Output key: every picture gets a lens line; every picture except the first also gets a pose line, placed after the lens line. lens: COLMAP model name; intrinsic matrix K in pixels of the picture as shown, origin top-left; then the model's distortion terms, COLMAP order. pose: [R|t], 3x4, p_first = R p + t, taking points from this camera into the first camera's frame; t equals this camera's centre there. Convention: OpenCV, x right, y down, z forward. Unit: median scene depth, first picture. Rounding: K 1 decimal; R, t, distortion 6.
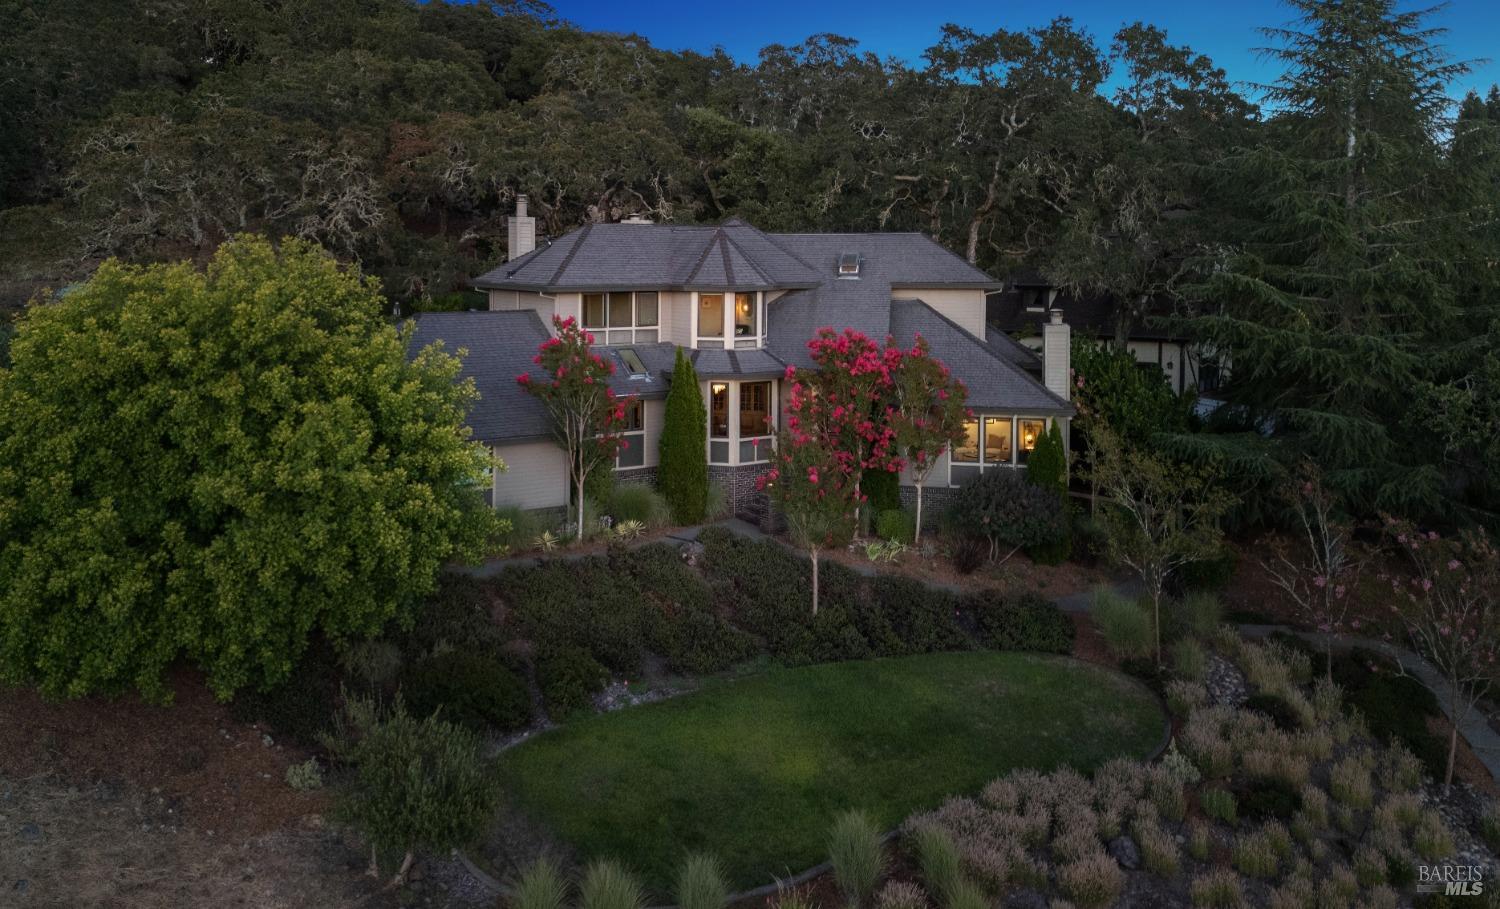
lens RADIAL K [[1192.8, 0, 658.7], [0, 1192.8, 349.7], [0, 0, 1]] dist [0.019509, 0.000622]
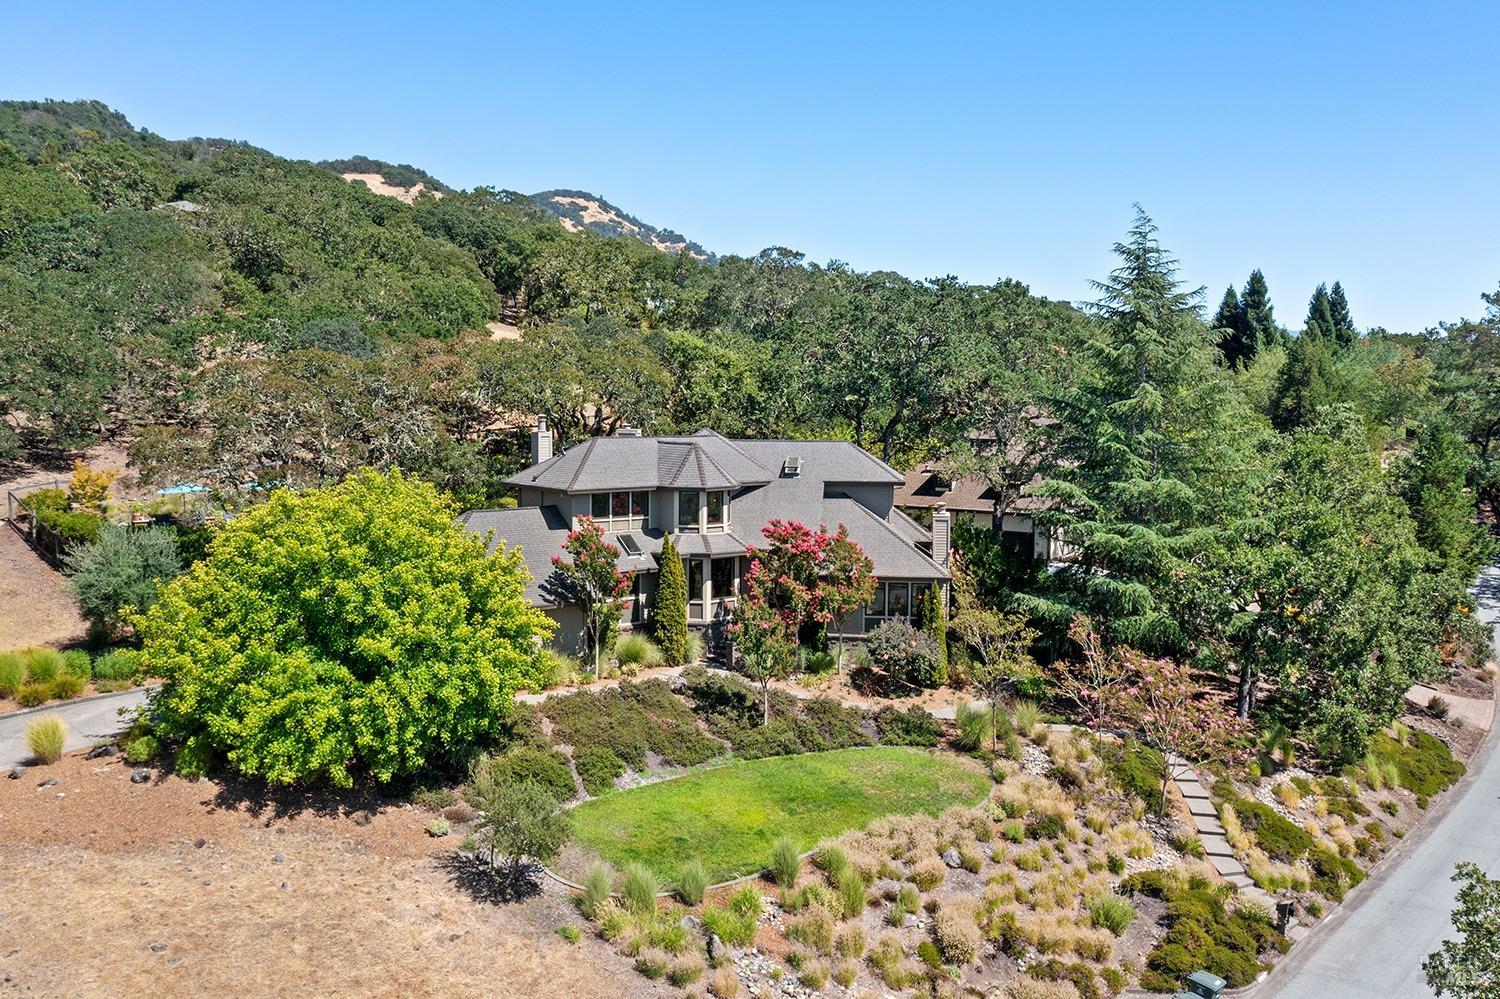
lens RADIAL K [[1232.4, 0, 751.3], [0, 1232.4, 504.4], [0, 0, 1]] dist [-0.028071, 0.009411]
pose [[0.993783, -0.005362, 0.111205, -0.057649], [0.004046, 0.999919, 0.012060, -0.072964], [-0.111261, -0.011535, 0.993724, -0.556745]]
